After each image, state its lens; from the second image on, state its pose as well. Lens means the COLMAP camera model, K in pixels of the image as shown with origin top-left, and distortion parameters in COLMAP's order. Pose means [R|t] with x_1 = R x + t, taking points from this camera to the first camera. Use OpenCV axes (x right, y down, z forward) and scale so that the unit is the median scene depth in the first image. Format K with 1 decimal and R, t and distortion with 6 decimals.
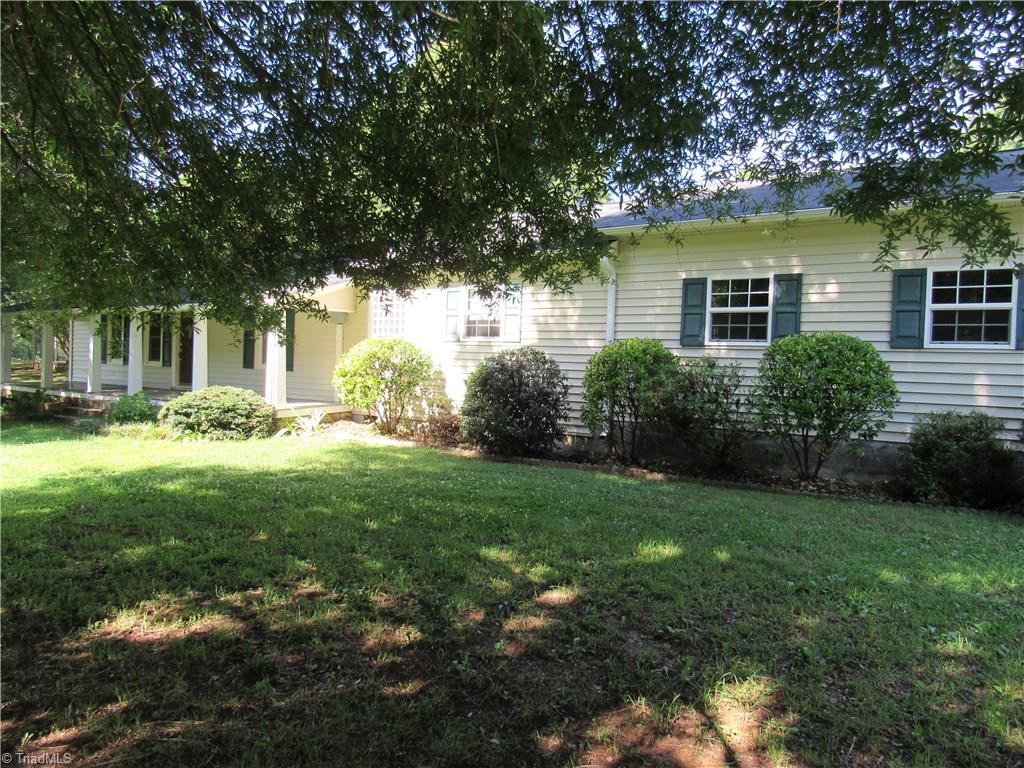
lens RADIAL K [[734.3, 0, 509.4], [0, 734.3, 380.0], [0, 0, 1]] dist [-0.031645, 0.012834]
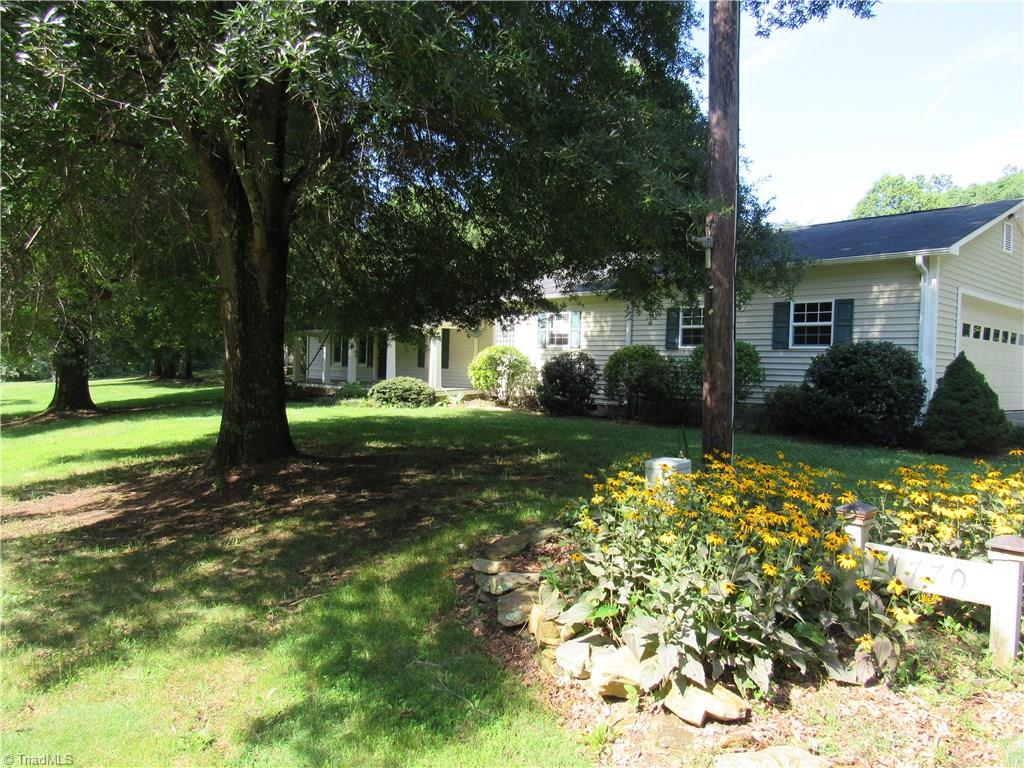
lens RADIAL K [[734.3, 0, 517.5], [0, 734.3, 390.8], [0, 0, 1]] dist [-0.031645, 0.012834]
pose [[0.973977, 0.000850, -0.226643, 0.275918], [0.000624, 0.999979, 0.006434, 0.035481], [0.226644, -0.006408, 0.973957, -0.659499]]
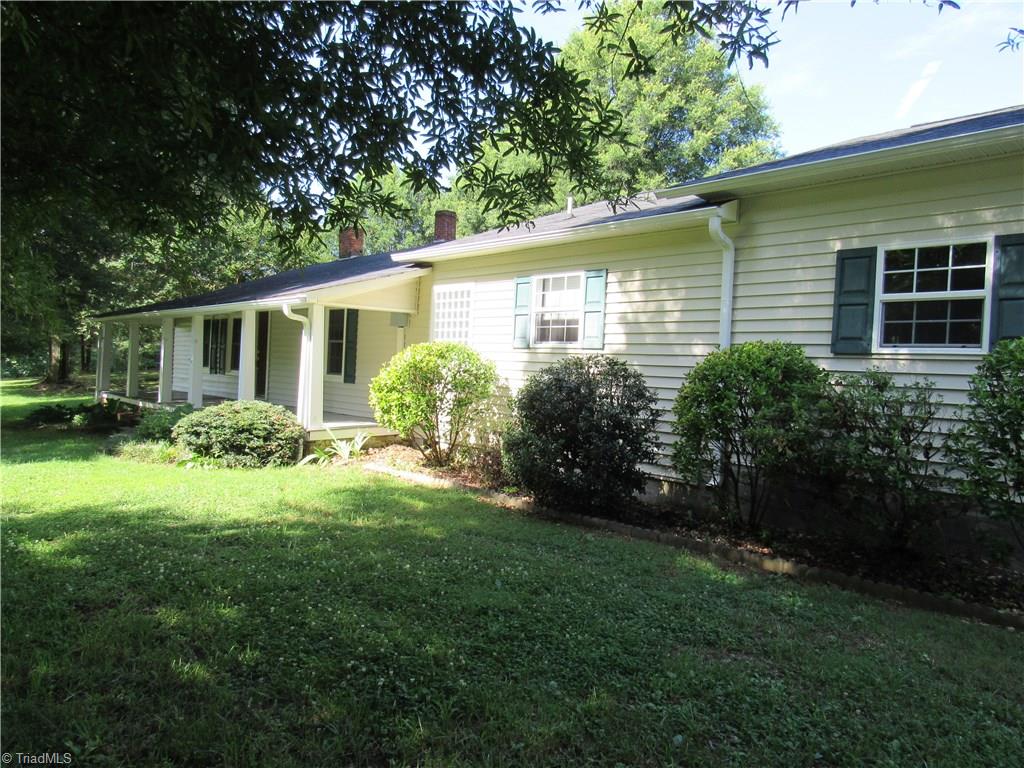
lens RADIAL K [[734.3, 0, 505.4], [0, 734.3, 380.0], [0, 0, 1]] dist [-0.031645, 0.012834]
pose [[0.974961, 0.013409, -0.221972, 0.092809], [-0.017228, 0.999735, -0.015279, -0.008469], [0.221708, 0.018720, 0.974933, 0.298316]]
